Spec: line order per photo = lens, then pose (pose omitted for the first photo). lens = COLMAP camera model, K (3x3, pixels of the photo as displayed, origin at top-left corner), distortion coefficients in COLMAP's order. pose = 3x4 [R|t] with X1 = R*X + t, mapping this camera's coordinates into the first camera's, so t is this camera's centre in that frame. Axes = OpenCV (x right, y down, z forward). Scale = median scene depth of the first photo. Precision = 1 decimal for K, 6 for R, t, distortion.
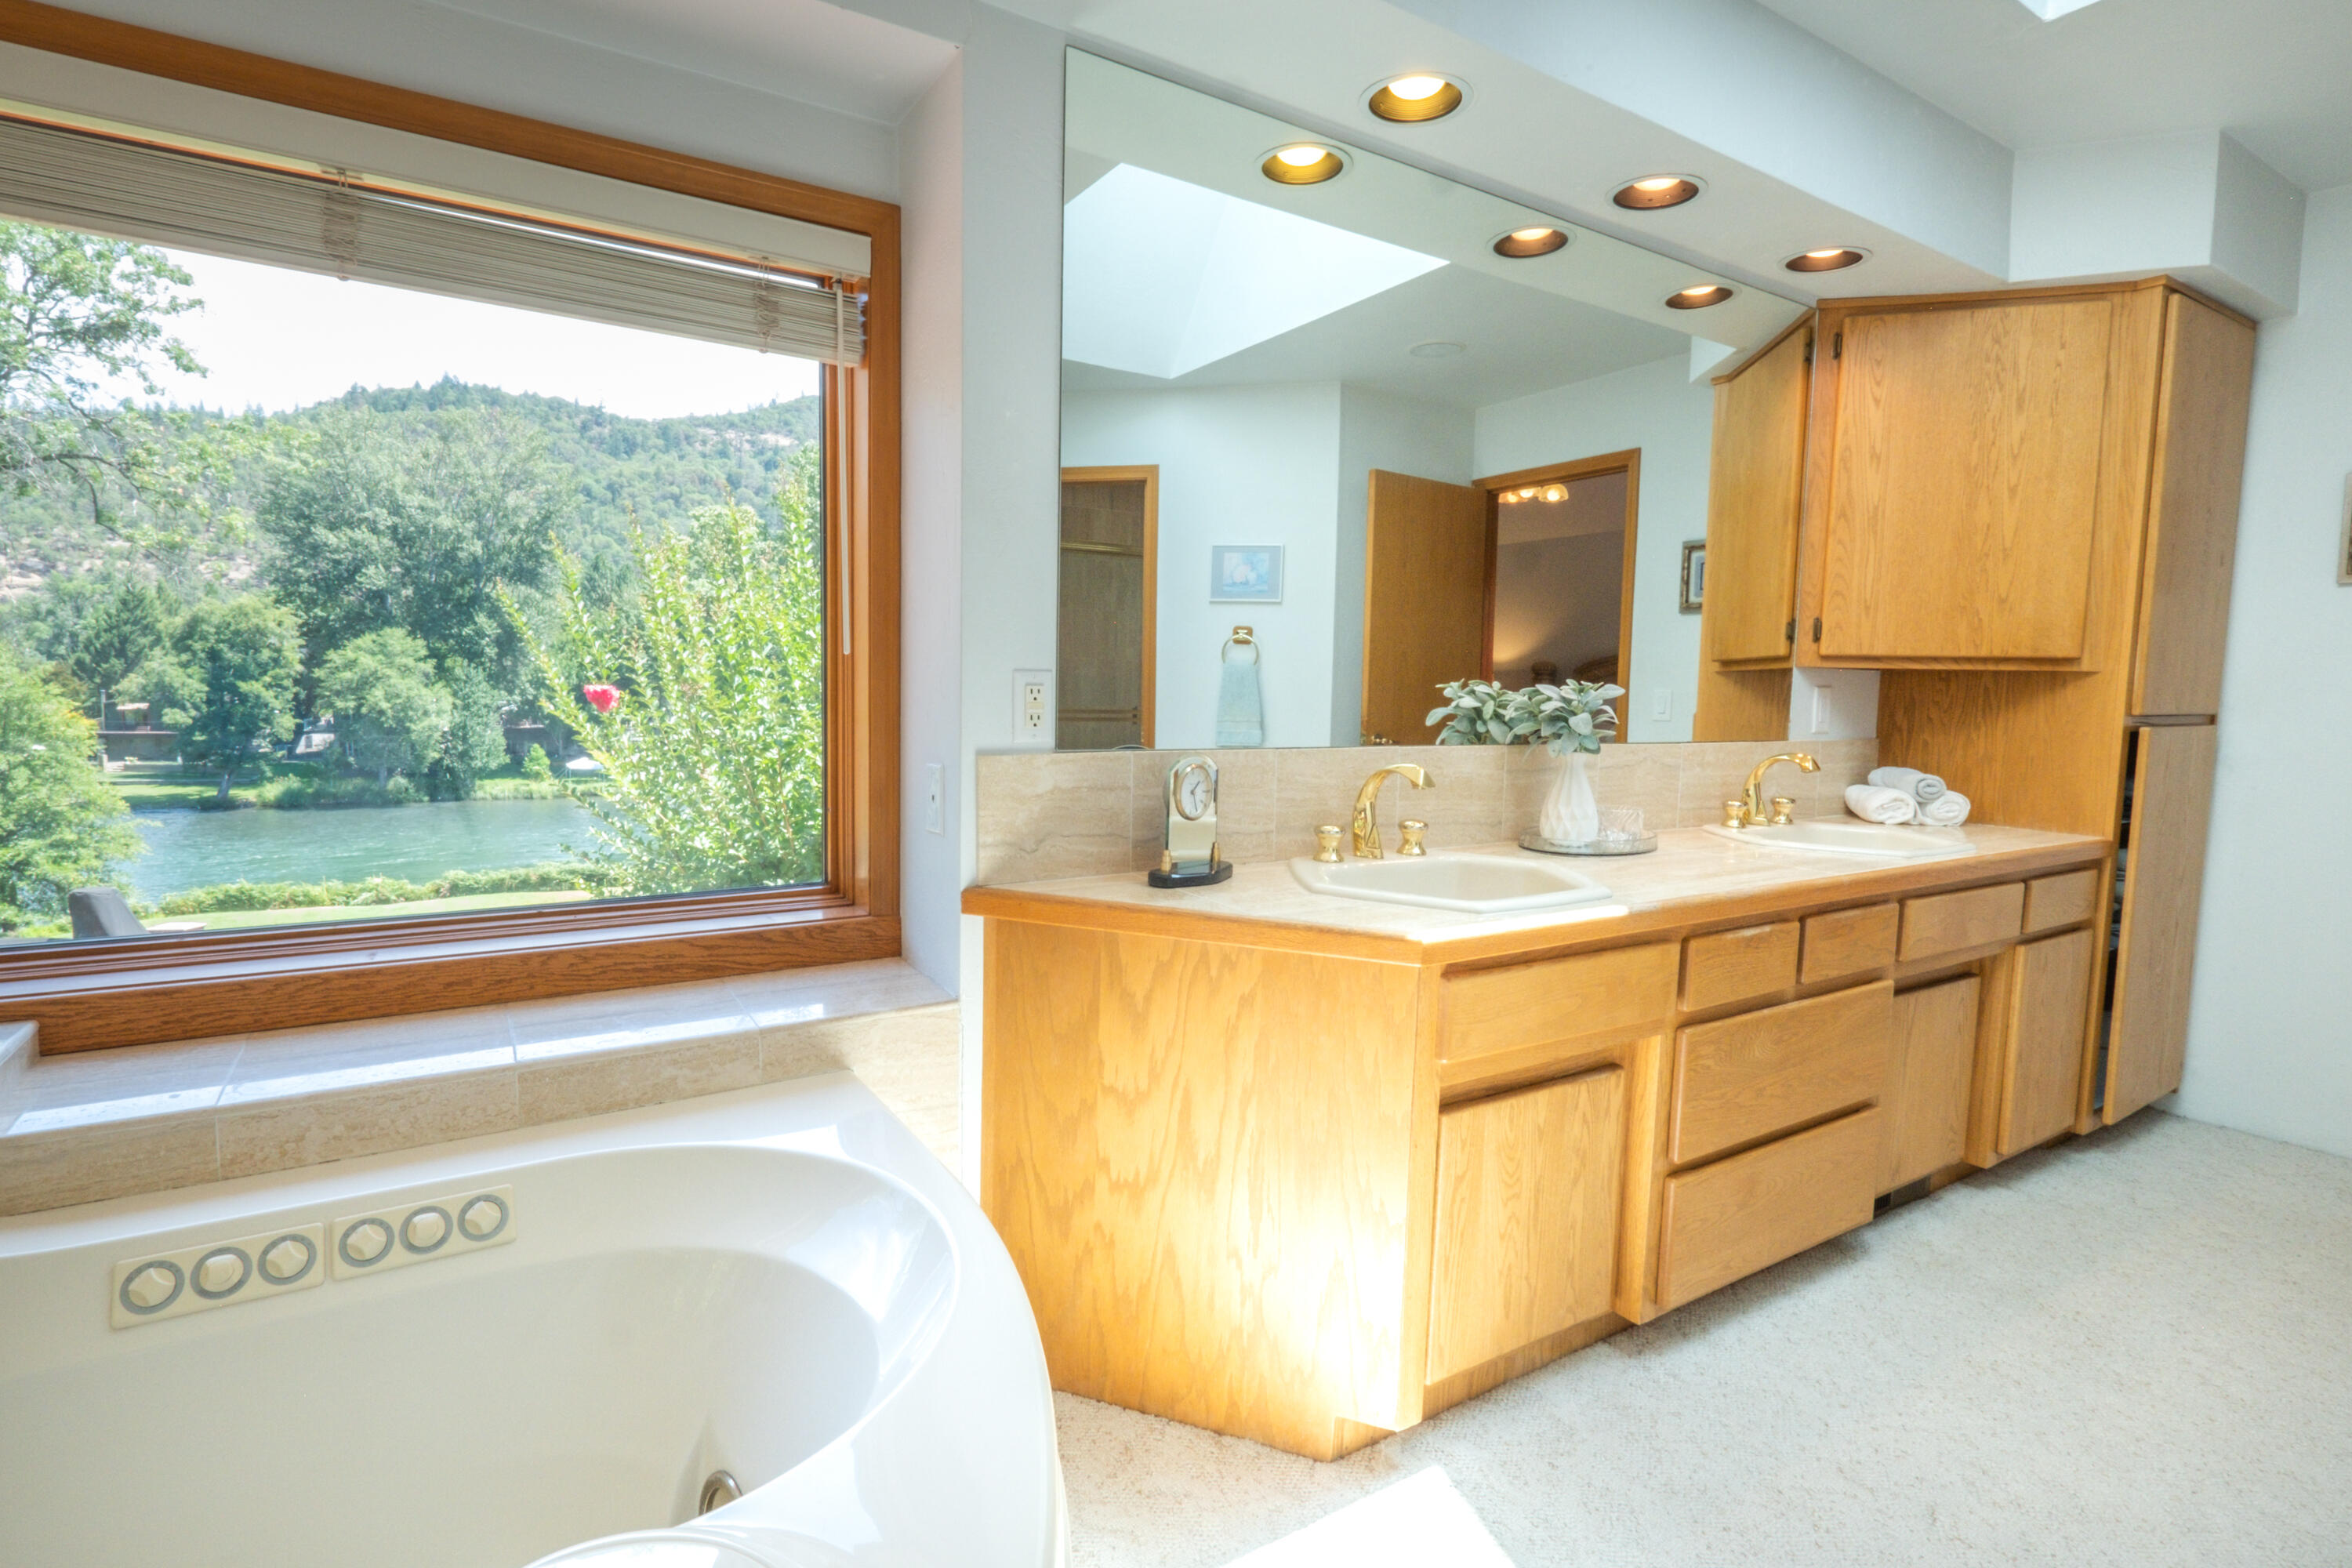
lens RADIAL K [[1143.8, 0, 1176.0], [0, 1143.8, 784.0], [0, 0, 1]] dist [-0.004166, -0.000083]
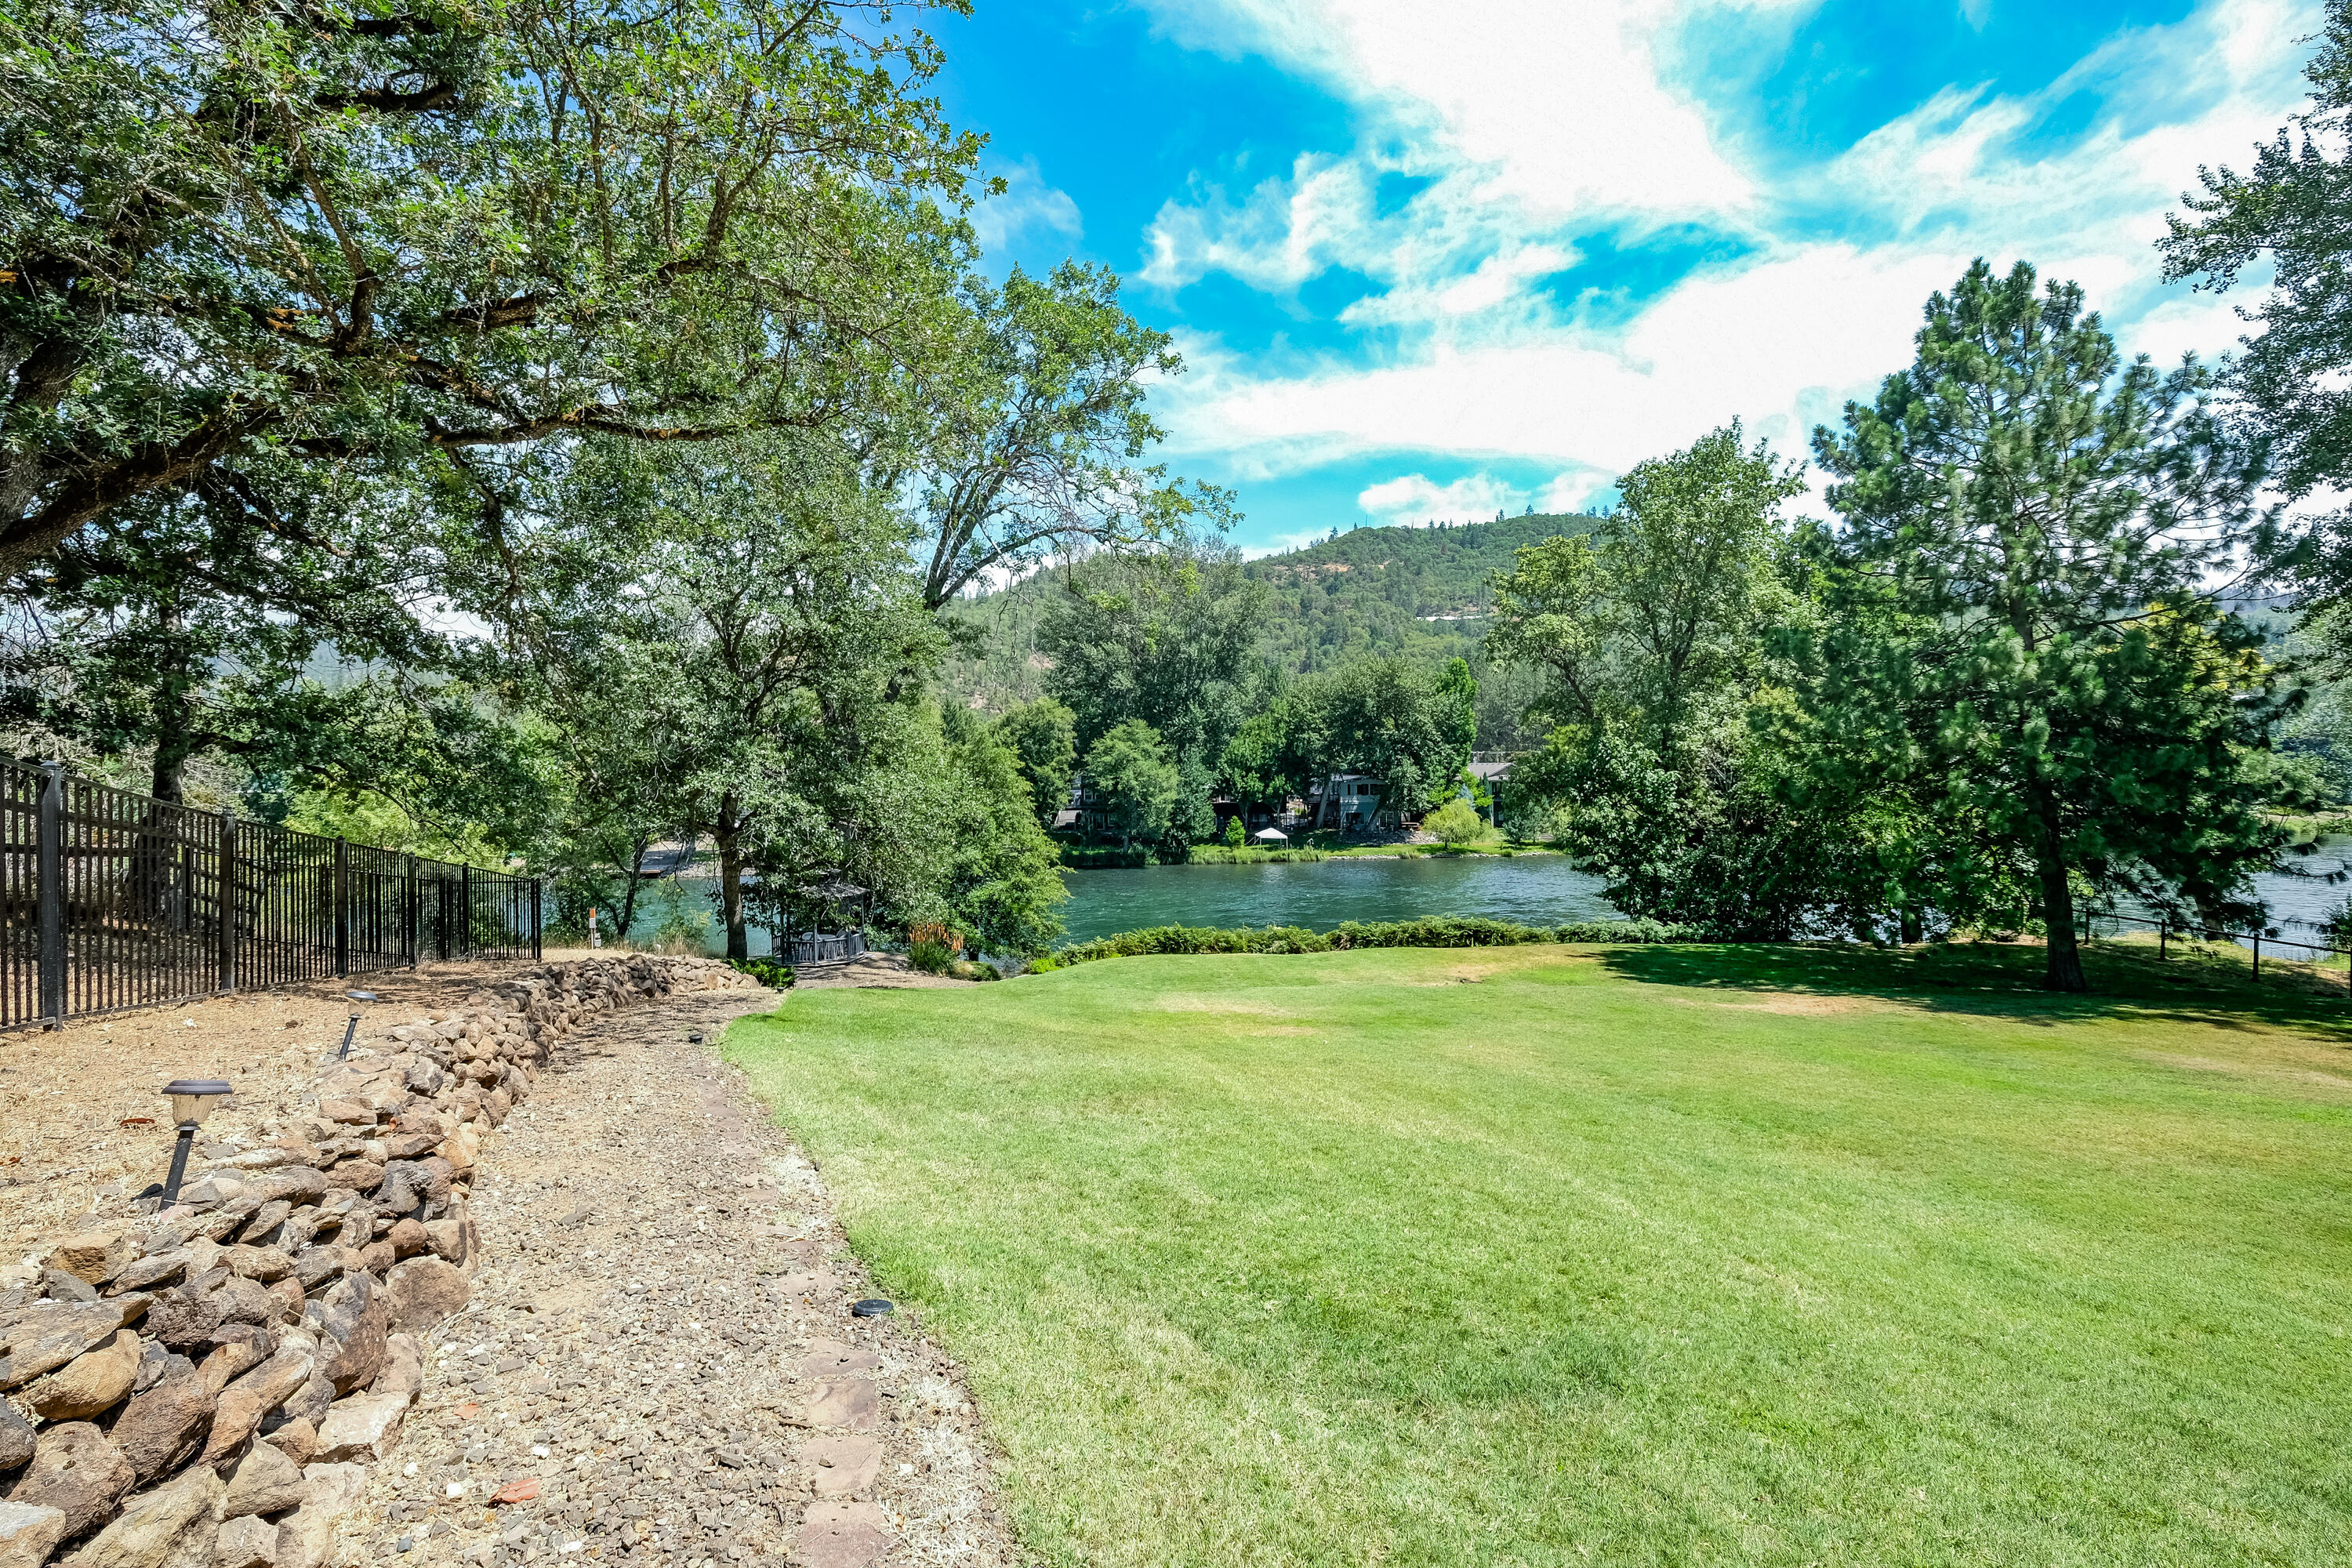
lens RADIAL K [[1013.9, 0, 1164.9], [0, 1013.9, 782.7], [0, 0, 1]] dist [-0.002801, 0.000115]
pose [[0.885005, -0.027676, -0.464757, -0.158149], [-0.009355, 0.996973, -0.077183, 0.011488], [0.465487, 0.072655, 0.882068, 0.073333]]
